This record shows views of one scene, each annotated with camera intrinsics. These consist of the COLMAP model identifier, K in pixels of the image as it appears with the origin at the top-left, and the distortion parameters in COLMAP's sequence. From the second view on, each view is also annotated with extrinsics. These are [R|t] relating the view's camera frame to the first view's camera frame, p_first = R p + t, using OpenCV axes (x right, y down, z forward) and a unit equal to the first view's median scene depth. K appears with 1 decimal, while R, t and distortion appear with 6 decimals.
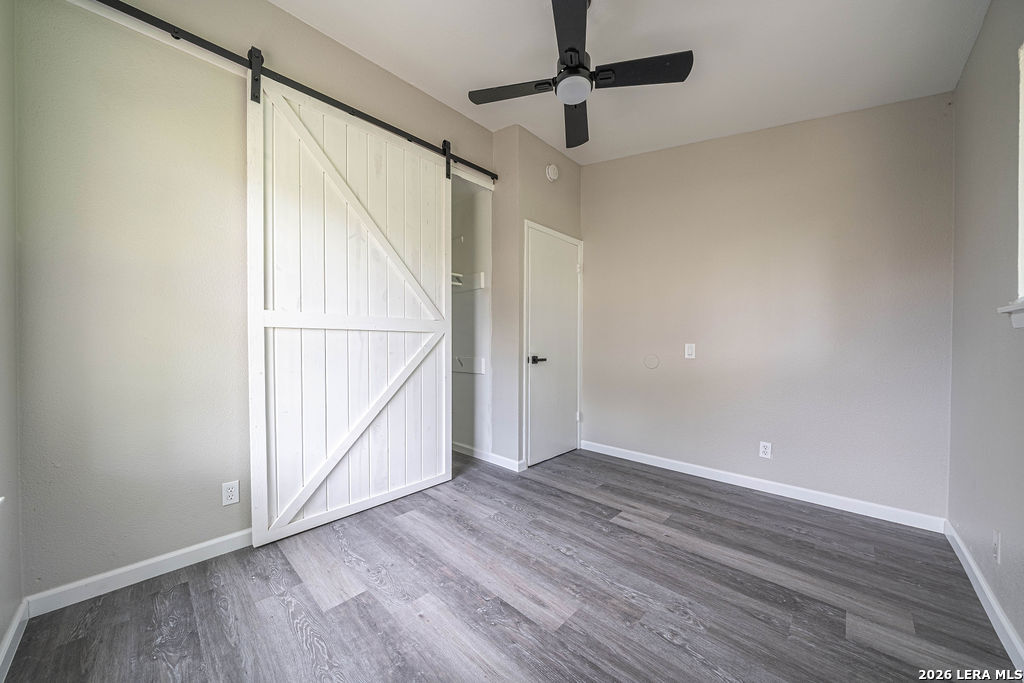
lens RADIAL K [[356.3, 0, 511.0], [0, 356.3, 347.6], [0, 0, 1]] dist [0.000249, -0.000005]
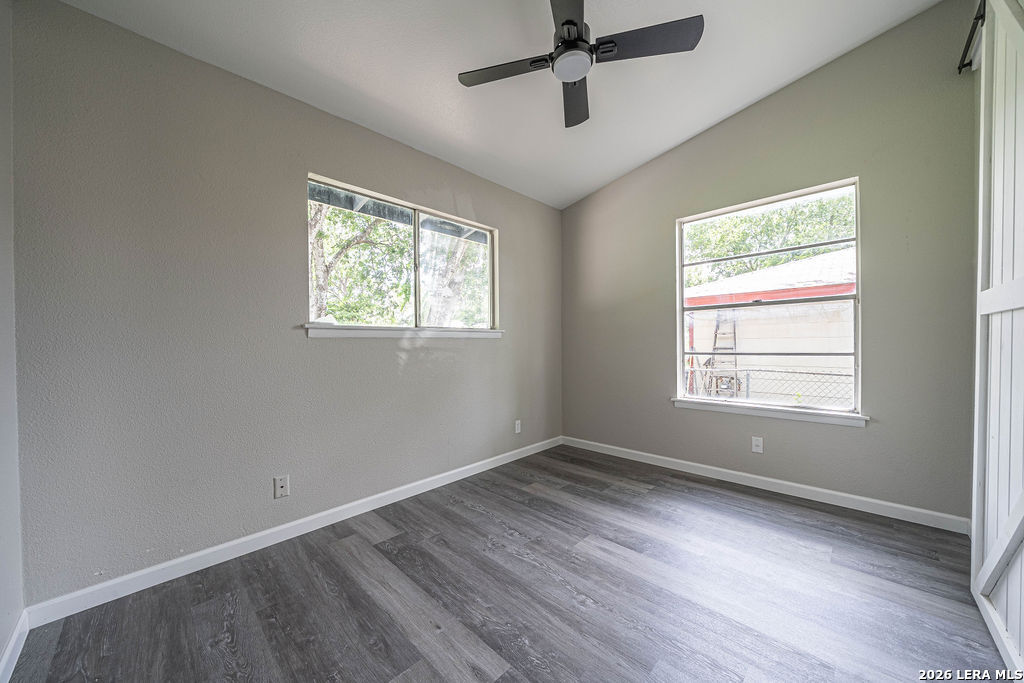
lens RADIAL K [[356.3, 0, 511.0], [0, 356.3, 347.6], [0, 0, 1]] dist [0.000249, -0.000005]
pose [[-0.999842, 0.011016, 0.013984, 0.354864], [0.011398, 0.999556, 0.027525, -0.028376], [-0.013674, 0.027680, -0.999523, 2.072276]]
